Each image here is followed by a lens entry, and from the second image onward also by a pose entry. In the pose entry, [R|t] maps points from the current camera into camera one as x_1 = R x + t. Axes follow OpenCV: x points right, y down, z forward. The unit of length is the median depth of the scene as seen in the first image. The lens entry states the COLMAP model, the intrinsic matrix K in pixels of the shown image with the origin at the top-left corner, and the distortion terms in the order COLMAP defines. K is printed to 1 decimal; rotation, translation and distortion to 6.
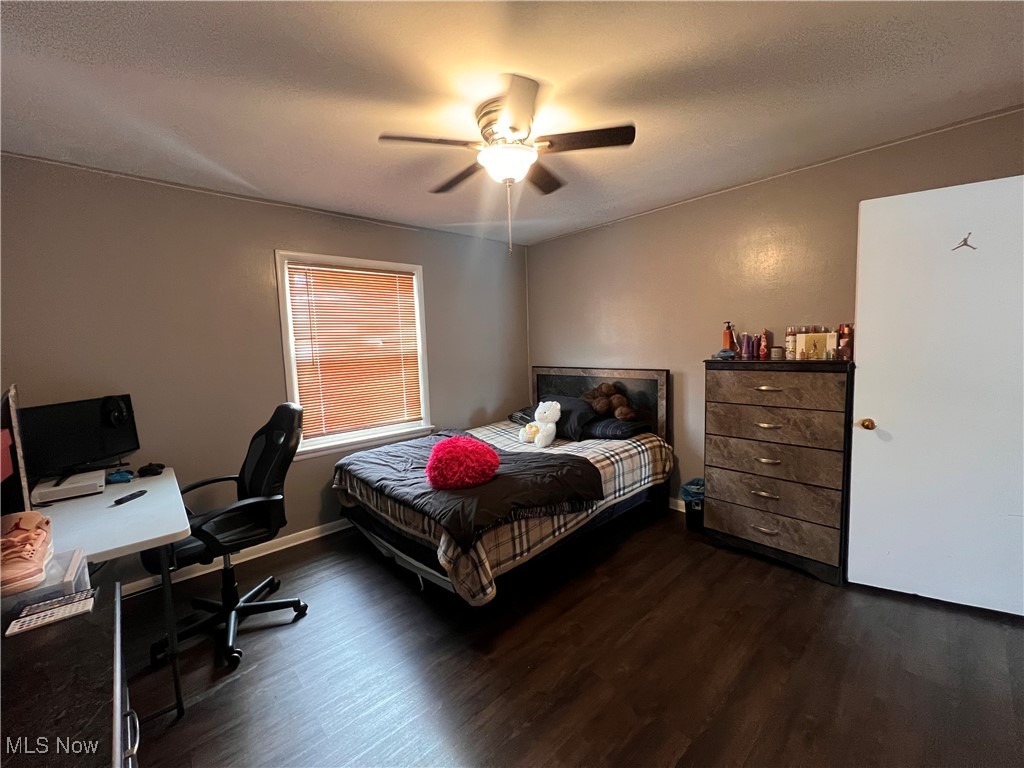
lens RADIAL K [[410.0, 0, 514.6], [0, 410.0, 381.4], [0, 0, 1]] dist [-0.002284, -0.000019]
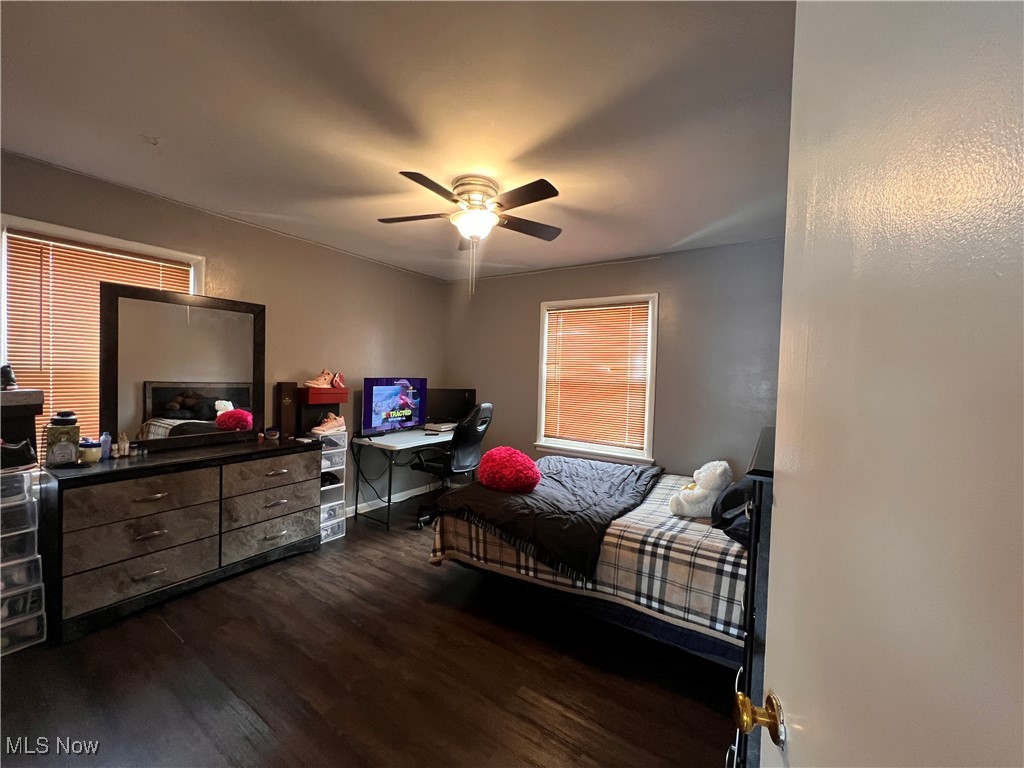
lens RADIAL K [[410.0, 0, 512.8], [0, 410.0, 384.4], [0, 0, 1]] dist [-0.002284, -0.000019]
pose [[0.239161, 0.070860, -0.968391, 0.828585], [-0.126819, 0.991070, 0.041200, -0.080890], [0.962662, 0.112957, 0.246012, 0.580485]]
